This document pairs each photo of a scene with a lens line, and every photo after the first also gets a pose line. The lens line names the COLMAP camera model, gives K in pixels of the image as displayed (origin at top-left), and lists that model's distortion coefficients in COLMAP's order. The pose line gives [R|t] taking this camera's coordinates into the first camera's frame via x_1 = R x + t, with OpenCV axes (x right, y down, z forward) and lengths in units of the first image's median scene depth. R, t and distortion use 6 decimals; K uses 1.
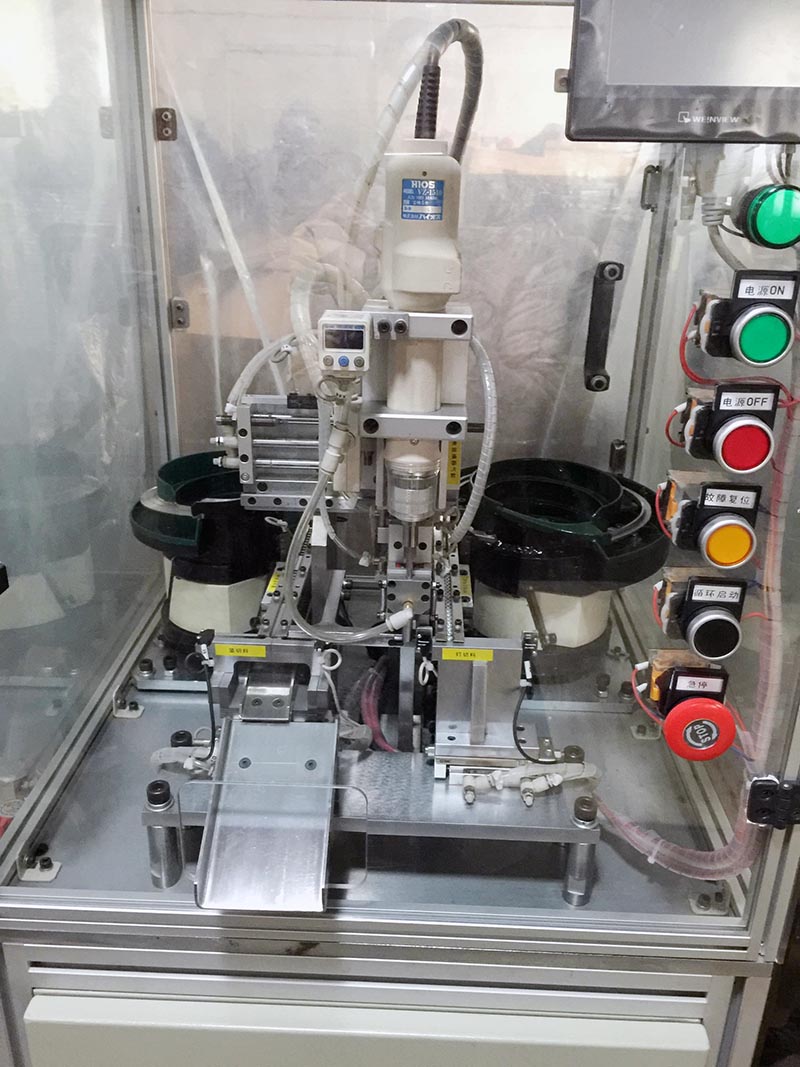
lens RADIAL K [[916.5, 0, 401.9], [0, 916.5, 530.1], [0, 0, 1]] dist [0.064560, -0.080901]
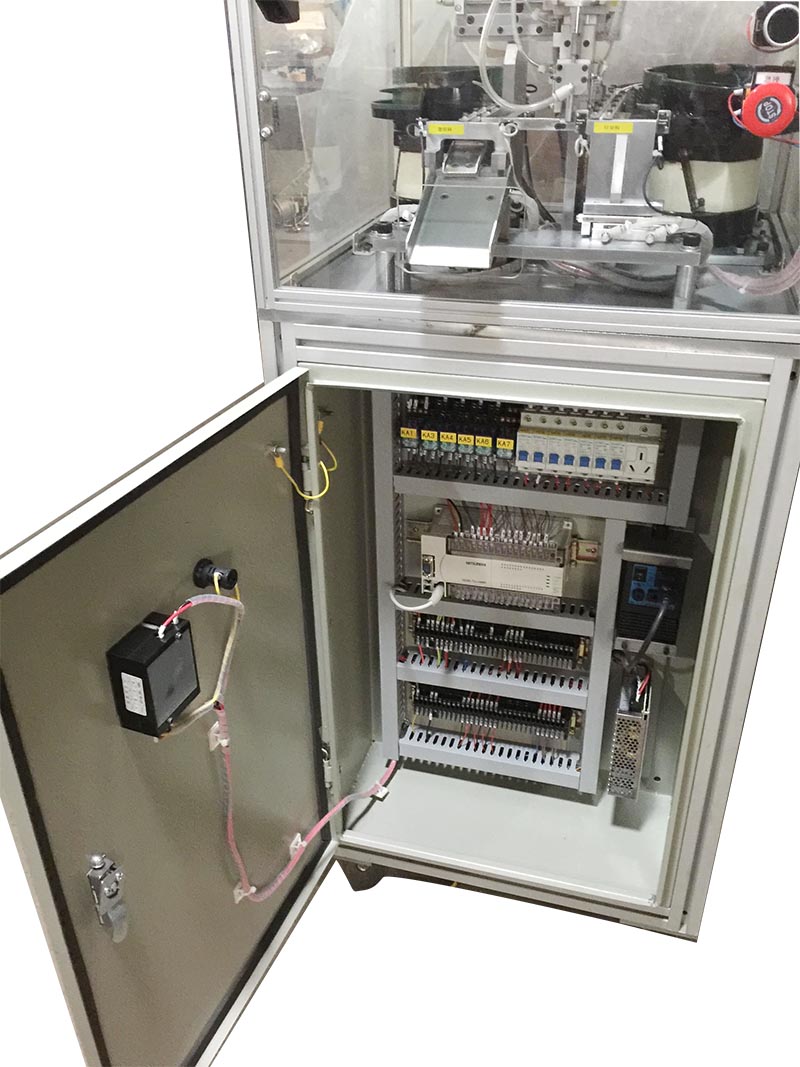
lens RADIAL K [[916.5, 0, 401.9], [0, 916.5, 530.1], [0, 0, 1]] dist [0.064560, -0.080901]
pose [[0.970311, 0.086099, -0.226018, 0.125433], [-0.057820, 0.989971, 0.128896, 0.547153], [0.234850, -0.112001, 0.965558, -0.424622]]
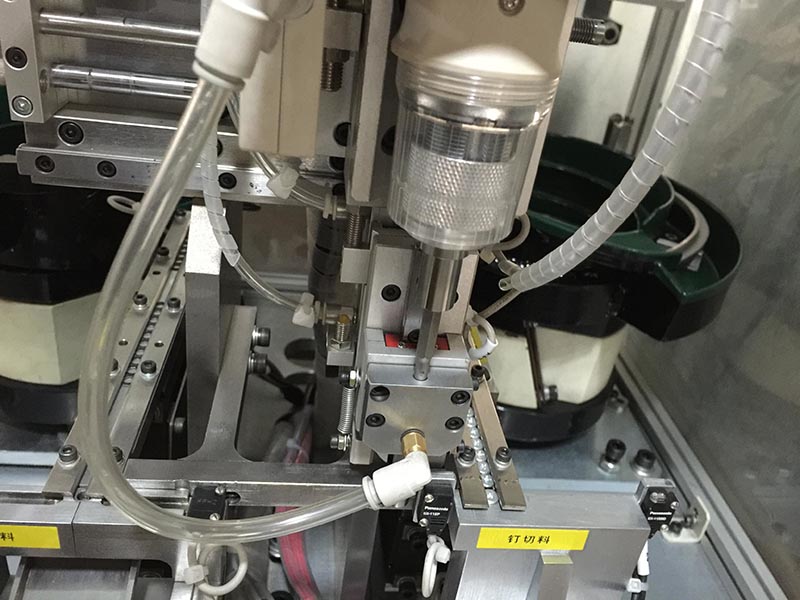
lens RADIAL K [[694.2, 0, 400.0], [0, 694.2, 300.0], [0, 0, 1]] dist [0.081269, -0.138439]
pose [[0.986904, 0.031988, 0.158102, -0.050275], [-0.053838, 0.989257, 0.135911, -0.023603], [-0.152056, -0.142643, 0.978024, 0.677017]]
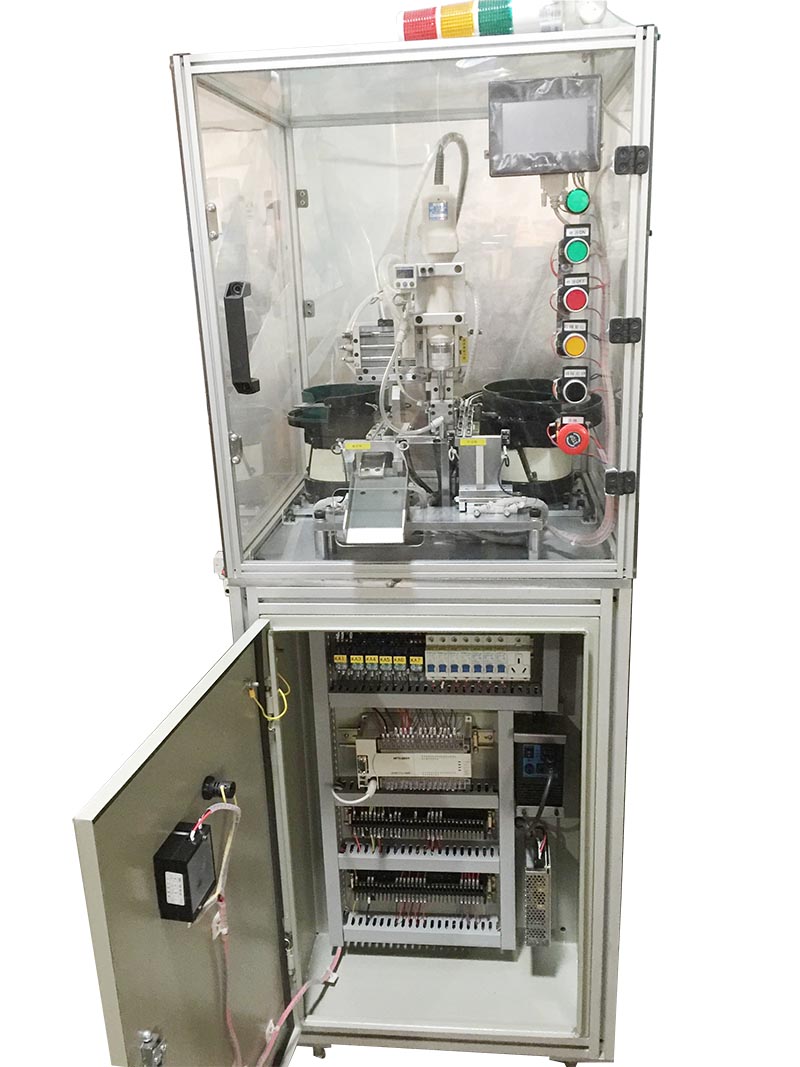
lens RADIAL K [[916.5, 0, 401.9], [0, 916.5, 530.1], [0, 0, 1]] dist [0.064560, -0.080901]
pose [[0.996269, -0.036113, -0.078381, 0.065612], [0.029046, 0.995562, -0.089509, 0.484379], [0.081266, 0.086898, 0.992897, -0.921510]]
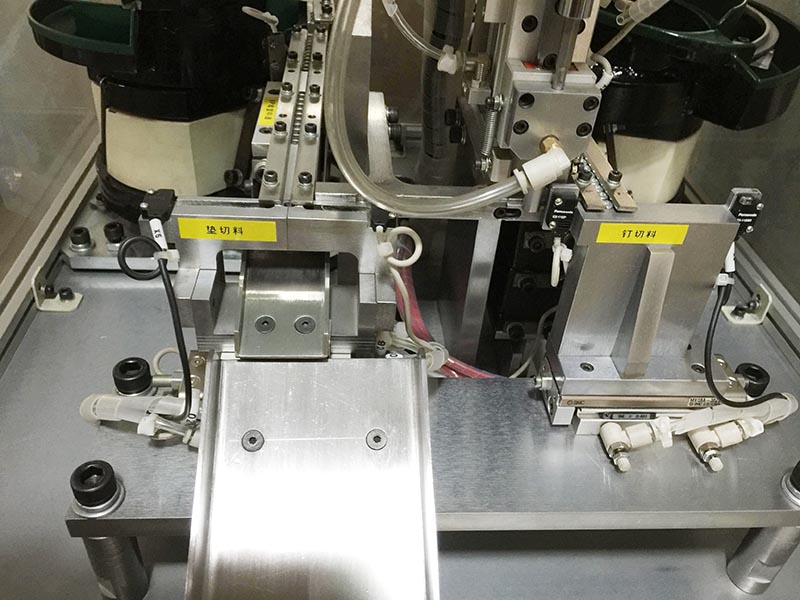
lens RADIAL K [[694.2, 0, 400.0], [0, 694.2, 300.0], [0, 0, 1]] dist [0.081269, -0.138439]
pose [[0.993935, -0.020490, 0.108039, -0.120165], [-0.009448, 0.962942, 0.269542, 0.059604], [-0.109558, -0.268928, 0.956909, 0.585710]]
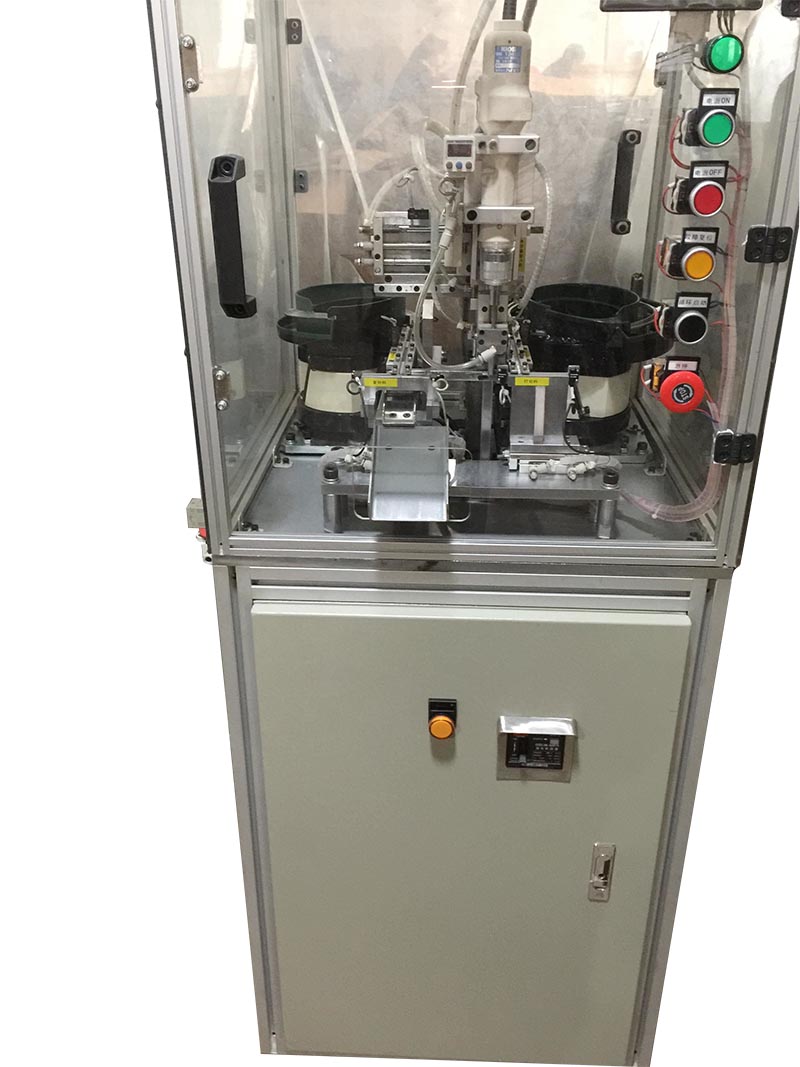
lens RADIAL K [[912.1, 0, 399.4], [0, 912.1, 526.6], [0, 0, 1]] dist [0.076393, -0.115107]
pose [[0.999444, -0.012798, -0.030784, -0.100331], [0.014516, 0.998311, 0.056247, 0.280290], [0.030012, -0.056662, 0.997942, -0.504482]]
